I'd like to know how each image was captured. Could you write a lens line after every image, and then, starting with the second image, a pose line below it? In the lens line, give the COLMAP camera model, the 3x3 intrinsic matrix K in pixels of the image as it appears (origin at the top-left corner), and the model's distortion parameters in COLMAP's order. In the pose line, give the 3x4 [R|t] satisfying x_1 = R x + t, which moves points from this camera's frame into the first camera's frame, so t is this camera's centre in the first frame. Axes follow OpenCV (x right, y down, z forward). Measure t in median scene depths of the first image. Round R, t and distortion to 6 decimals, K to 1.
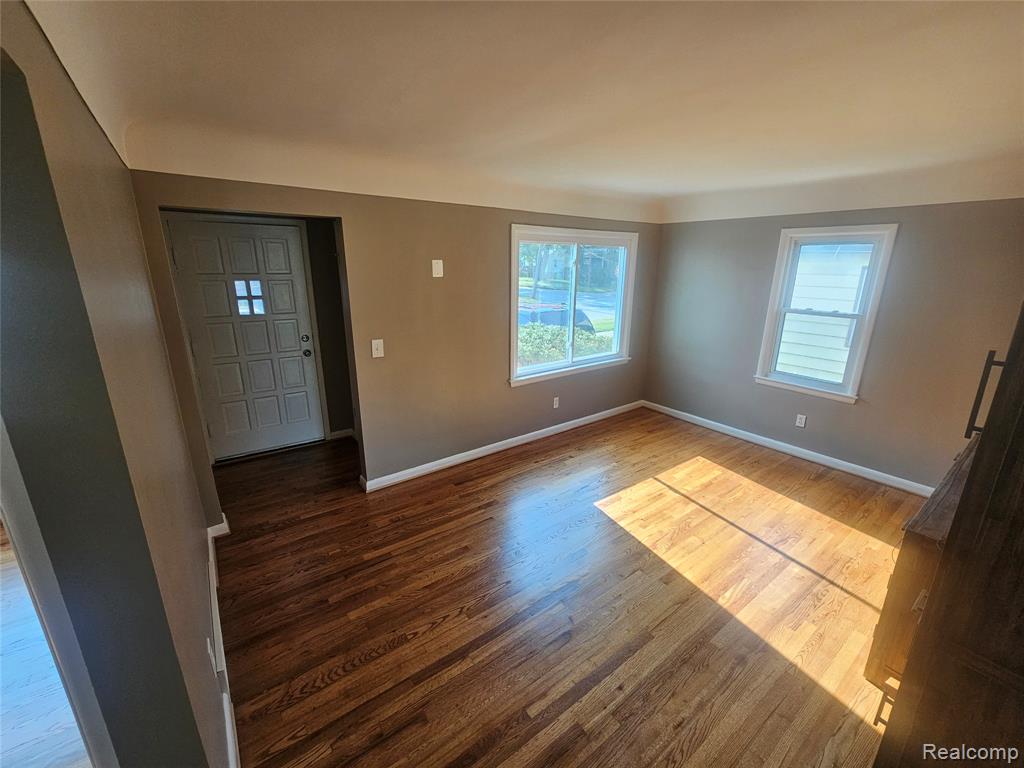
lens RADIAL K [[421.9, 0, 513.2], [0, 421.9, 380.1], [0, 0, 1]] dist [0.000606, 0.000180]
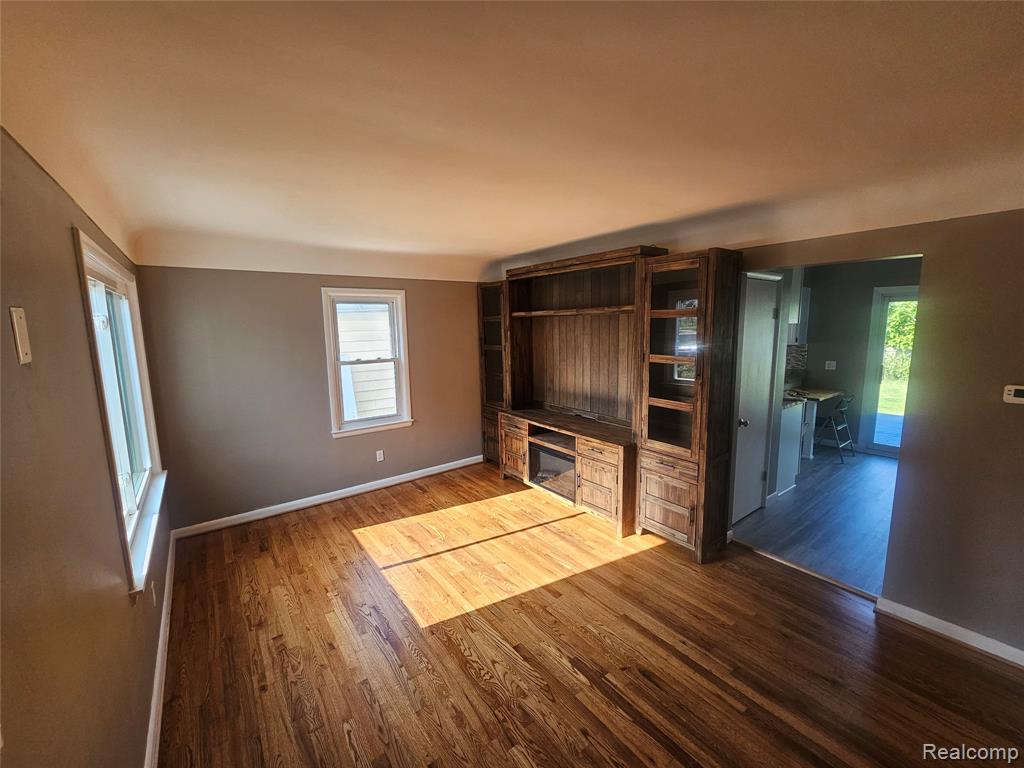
lens RADIAL K [[421.9, 0, 513.2], [0, 421.9, 380.1], [0, 0, 1]] dist [0.000606, 0.000180]
pose [[-0.002567, -0.146248, 0.989245, -0.450878], [0.287652, 0.947329, 0.140797, -0.169725], [-0.957732, 0.284919, 0.039636, 0.631783]]
